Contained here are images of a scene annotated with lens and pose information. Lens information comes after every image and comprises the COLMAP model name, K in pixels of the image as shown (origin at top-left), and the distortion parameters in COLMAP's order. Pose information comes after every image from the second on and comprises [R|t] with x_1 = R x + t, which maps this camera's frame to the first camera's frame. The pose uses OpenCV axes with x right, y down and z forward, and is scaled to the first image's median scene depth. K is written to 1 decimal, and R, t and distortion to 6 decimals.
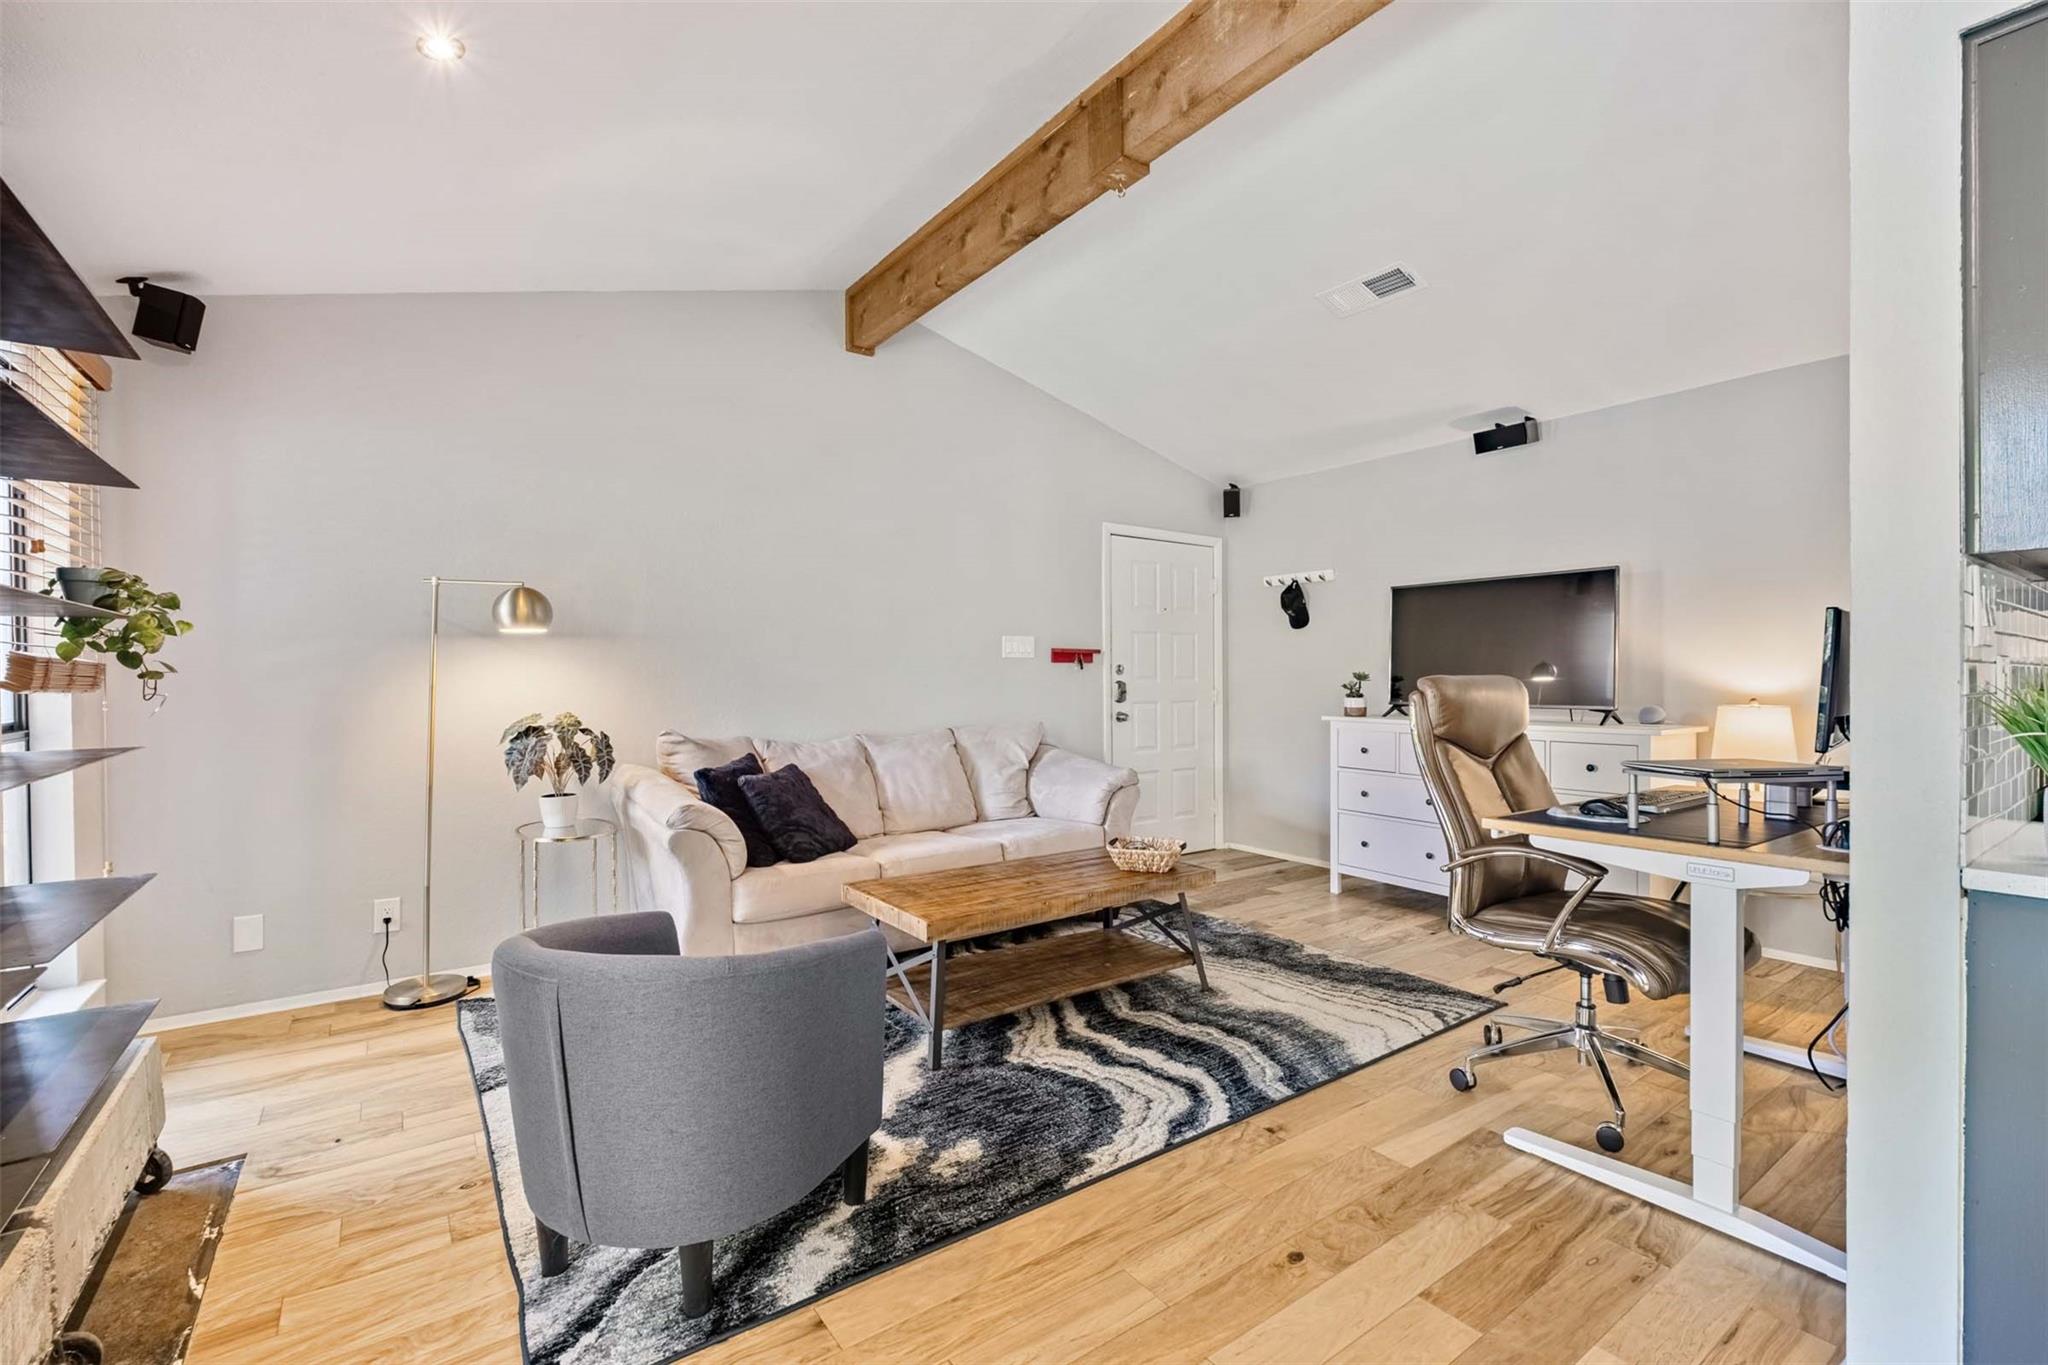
lens RADIAL K [[890.6, 0, 1026.8], [0, 890.6, 688.5], [0, 0, 1]] dist [-0.001916, -0.001724]
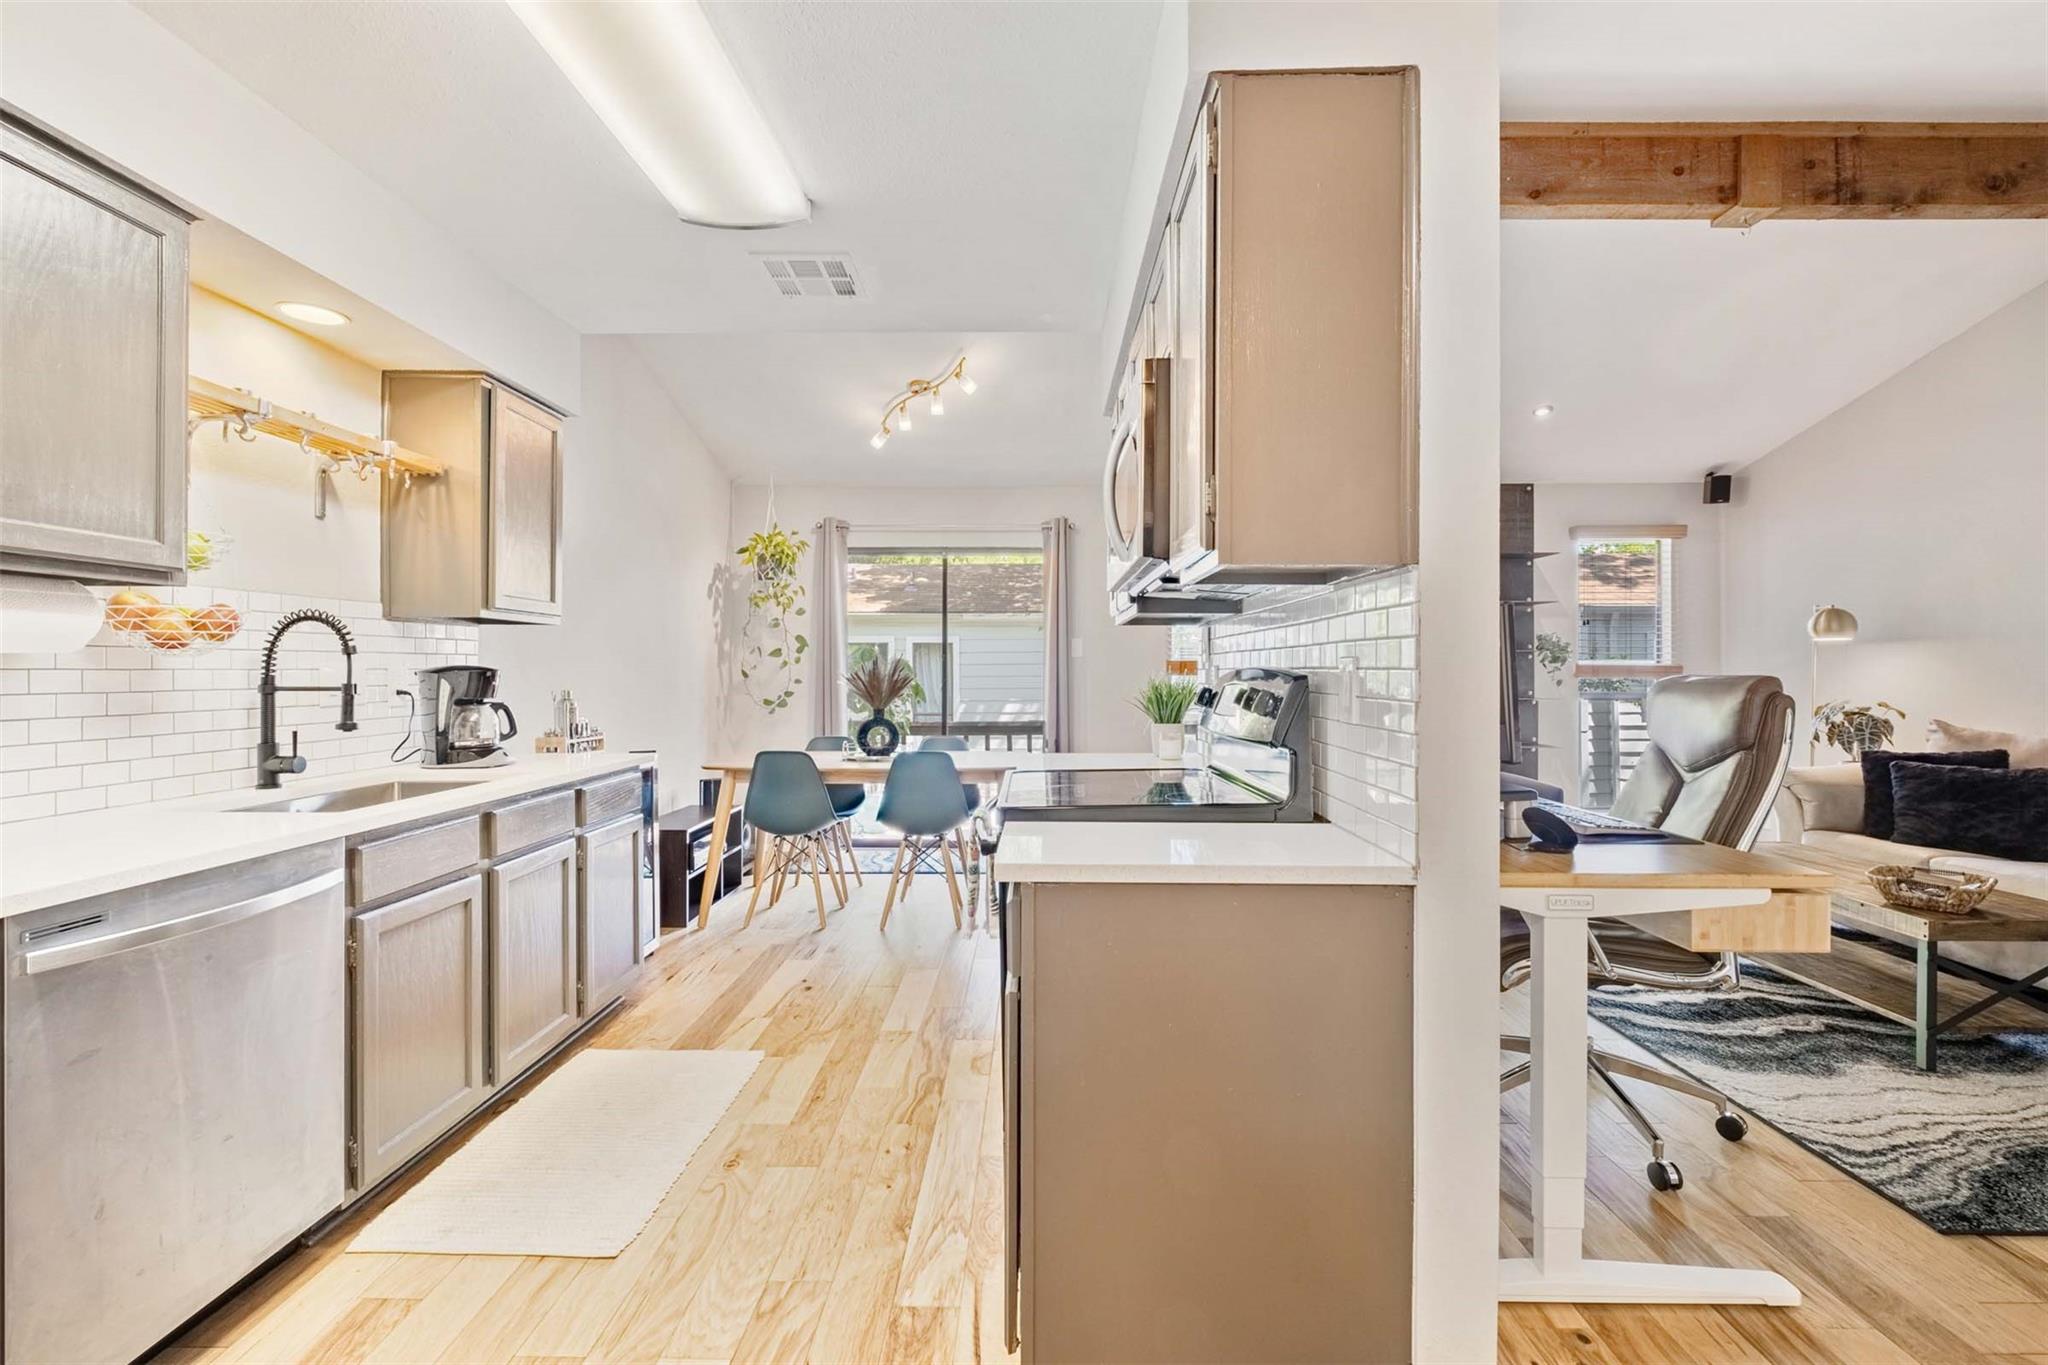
lens RADIAL K [[890.6, 0, 1031.5], [0, 890.6, 671.3], [0, 0, 1]] dist [-0.001916, -0.001724]
pose [[-0.591052, 0.002646, -0.806629, 1.524366], [-0.008229, 0.999923, 0.009310, -0.020338], [0.806592, 0.012141, -0.590984, 0.951849]]
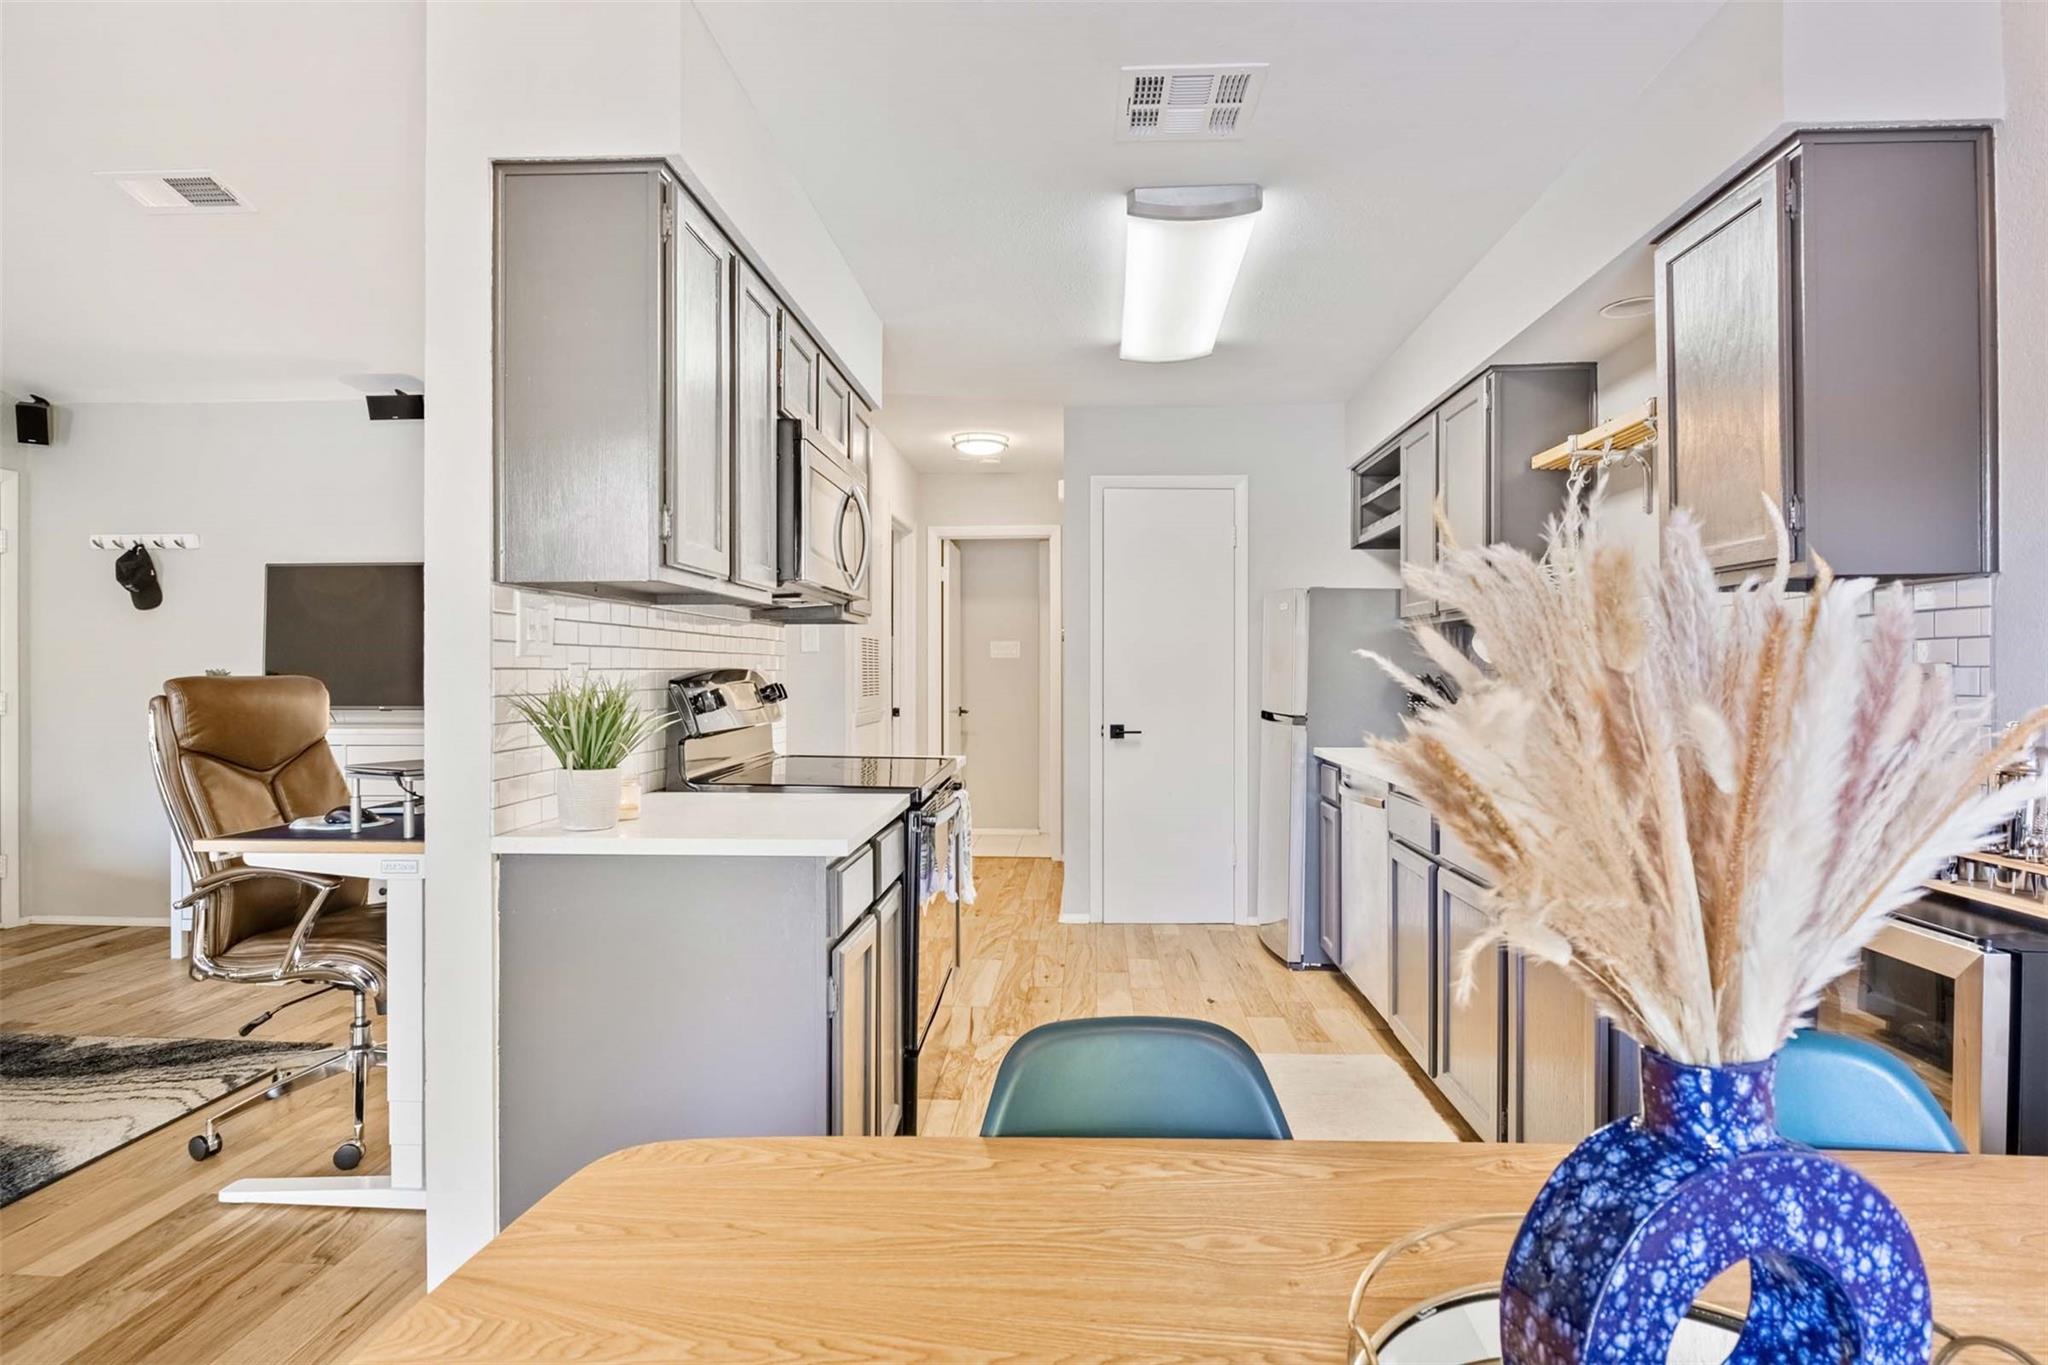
lens RADIAL K [[1052.8, 0, 1029.6], [0, 1052.8, 670.3], [0, 0, 1]] dist [-0.010760, 0.000422]
pose [[0.628662, 0.001807, 0.777676, 0.182204], [0.008924, 0.999915, -0.009537, -0.003770], [-0.777627, 0.012935, 0.628592, -0.230019]]
